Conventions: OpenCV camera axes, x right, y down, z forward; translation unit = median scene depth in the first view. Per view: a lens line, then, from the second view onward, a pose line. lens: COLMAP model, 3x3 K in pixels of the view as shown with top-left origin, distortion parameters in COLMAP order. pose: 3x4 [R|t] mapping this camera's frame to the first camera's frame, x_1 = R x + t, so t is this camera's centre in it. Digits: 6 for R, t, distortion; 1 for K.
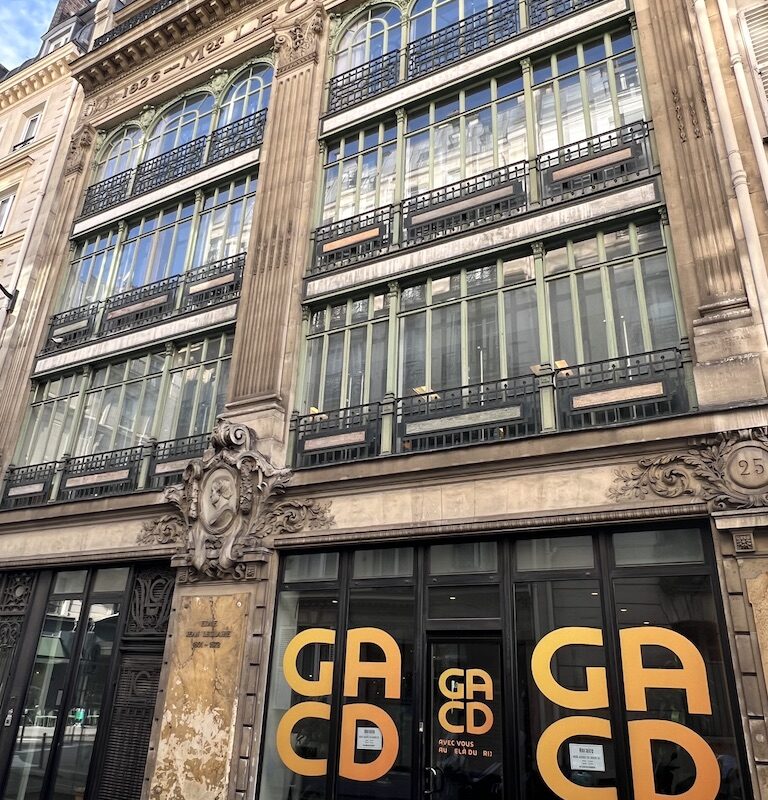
lens RADIAL K [[686.5, 0, 383.1], [0, 686.5, 396.4], [0, 0, 1]] dist [0.006345, 0.000027]
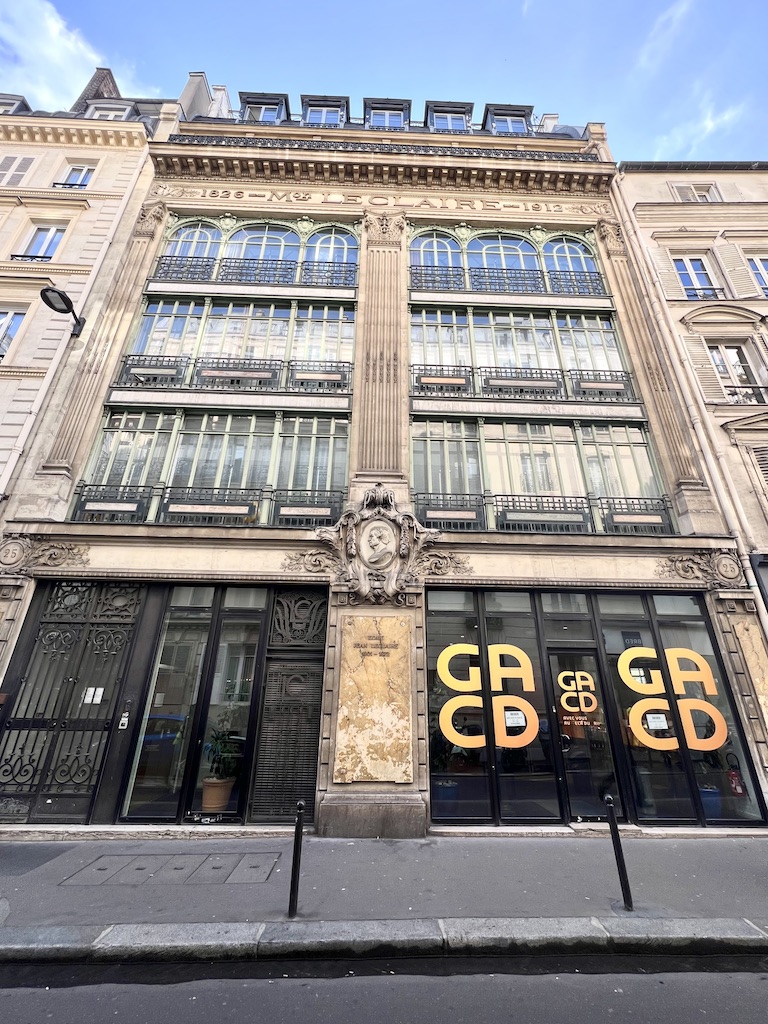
lens RADIAL K [[407.7, 0, 384.6], [0, 407.7, 519.3], [0, 0, 1]] dist [0.003968, -0.001411]
pose [[0.858251, 0.168310, 0.484847, -0.648590], [-0.184967, 0.982649, -0.013698, 0.120095], [-0.478740, -0.077925, 0.874492, 0.342620]]
